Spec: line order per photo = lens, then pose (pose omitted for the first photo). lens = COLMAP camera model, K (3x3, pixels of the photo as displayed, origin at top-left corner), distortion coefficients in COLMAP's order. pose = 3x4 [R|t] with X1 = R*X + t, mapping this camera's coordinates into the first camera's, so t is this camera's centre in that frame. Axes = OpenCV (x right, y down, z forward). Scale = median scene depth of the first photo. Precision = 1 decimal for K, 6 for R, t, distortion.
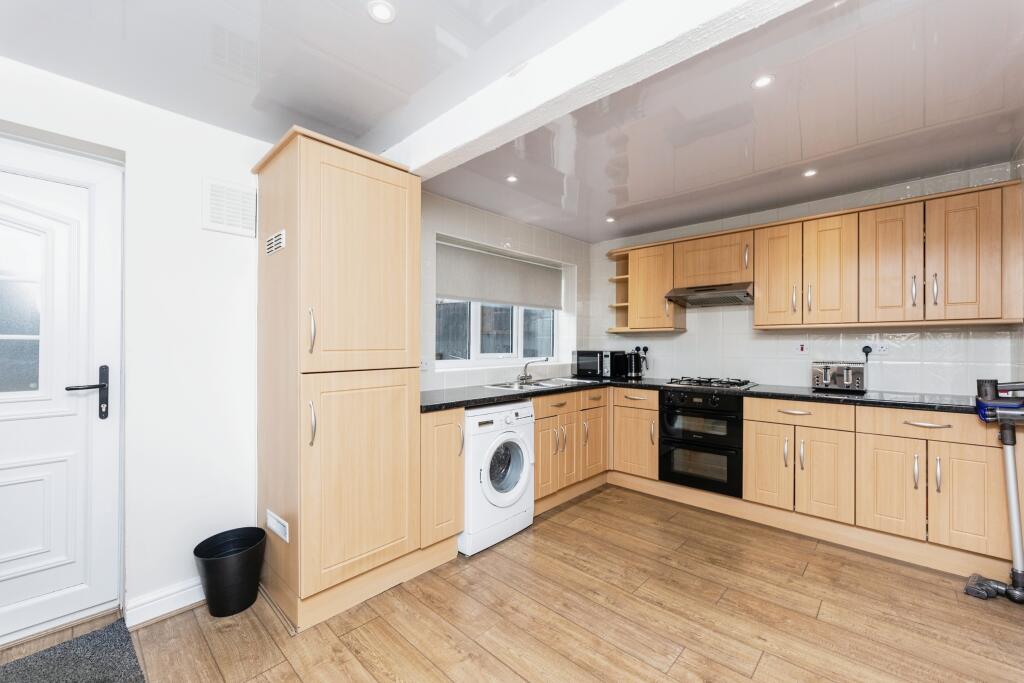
lens RADIAL K [[408.5, 0, 512.0], [0, 408.5, 341.5], [0, 0, 1]] dist [-0.000242, -0.000005]
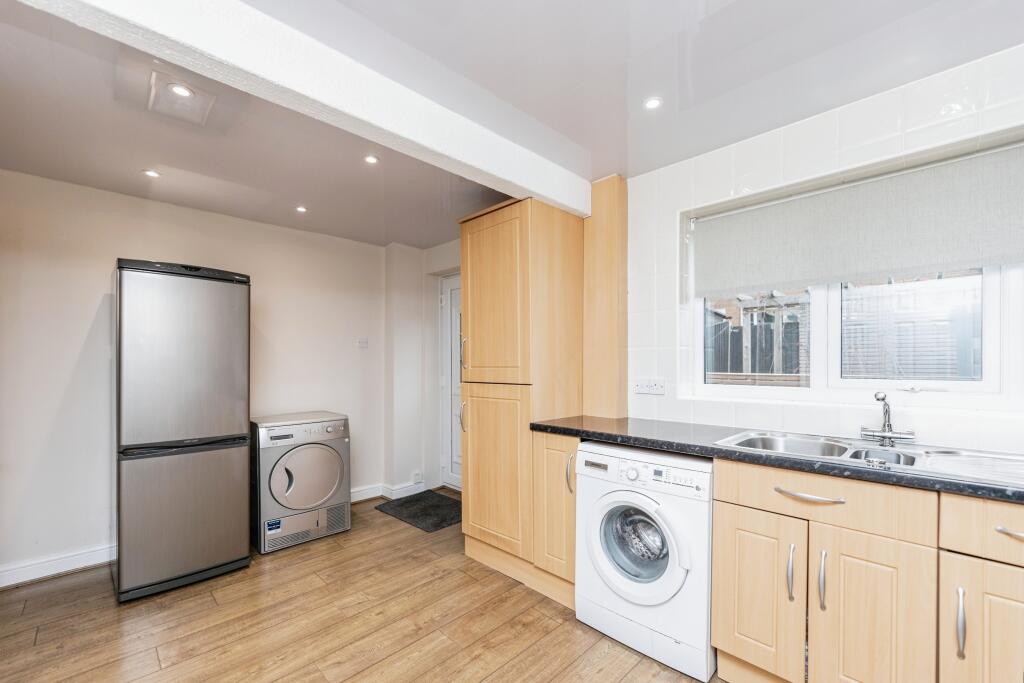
lens RADIAL K [[429.3, 0, 509.8], [0, 429.3, 362.6], [0, 0, 1]] dist [-0.000098, -0.000013]
pose [[-0.037050, -0.000670, -0.999313, 0.576731], [0.009245, 0.999957, -0.001013, 0.005824], [0.999271, -0.009277, -0.037043, 0.676535]]
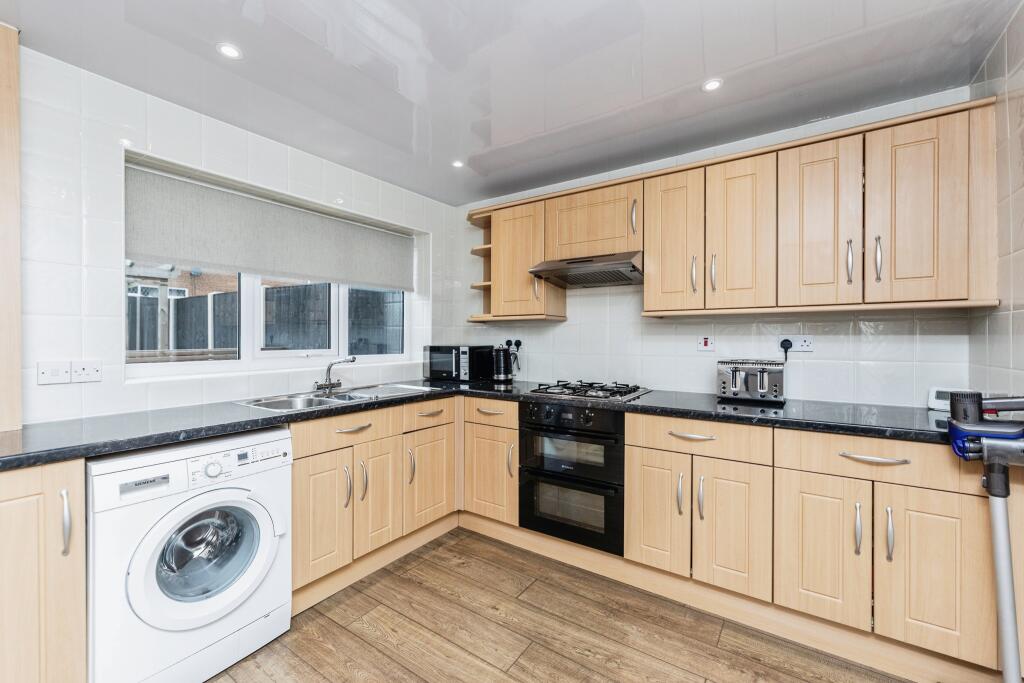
lens RADIAL K [[420.2, 0, 487.4], [0, 420.2, 335.1], [0, 0, 1]] dist [-0.000334, -0.000063]
pose [[0.993773, 0.000391, 0.111420, 0.248474], [-0.000598, 0.999998, 0.001832, 0.002352], [-0.111419, -0.001887, 0.993772, 0.307378]]
